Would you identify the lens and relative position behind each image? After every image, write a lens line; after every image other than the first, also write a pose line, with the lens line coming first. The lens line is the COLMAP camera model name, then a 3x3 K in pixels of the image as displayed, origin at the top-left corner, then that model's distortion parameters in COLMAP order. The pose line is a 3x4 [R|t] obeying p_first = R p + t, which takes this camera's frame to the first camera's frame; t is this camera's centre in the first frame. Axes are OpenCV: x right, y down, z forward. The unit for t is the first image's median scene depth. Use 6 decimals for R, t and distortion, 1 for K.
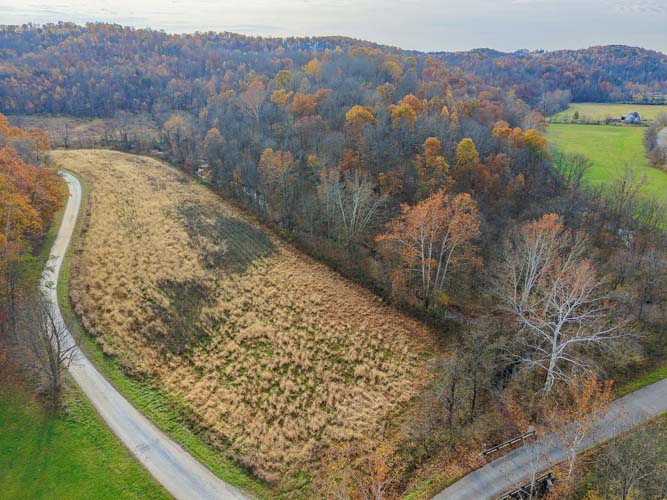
lens RADIAL K [[447.7, 0, 333.5], [0, 447.7, 250.0], [0, 0, 1]] dist [0.006028, -0.000969]
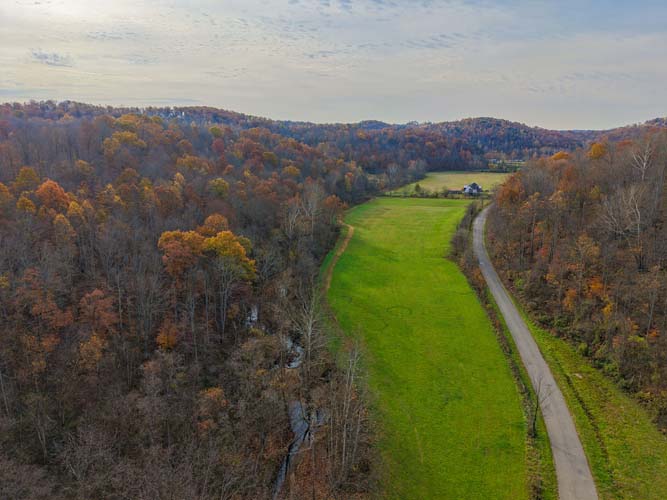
lens RADIAL K [[447.7, 0, 333.5], [0, 447.7, 250.0], [0, 0, 1]] dist [0.006028, -0.000969]
pose [[0.984263, -0.047606, 0.170174, 0.156506], [0.071124, 0.988304, -0.134894, -0.046288], [-0.161761, 0.144874, 0.976138, 0.111712]]
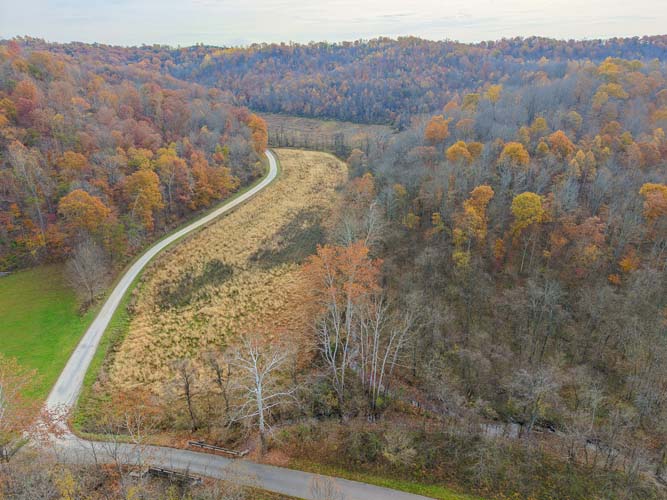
lens RADIAL K [[447.7, 0, 333.5], [0, 447.7, 250.0], [0, 0, 1]] dist [0.006028, -0.000969]
pose [[0.772740, 0.232311, -0.590681, 0.138186], [-0.230652, 0.969770, 0.079661, -0.030390], [0.591331, 0.074685, 0.802963, 0.017531]]
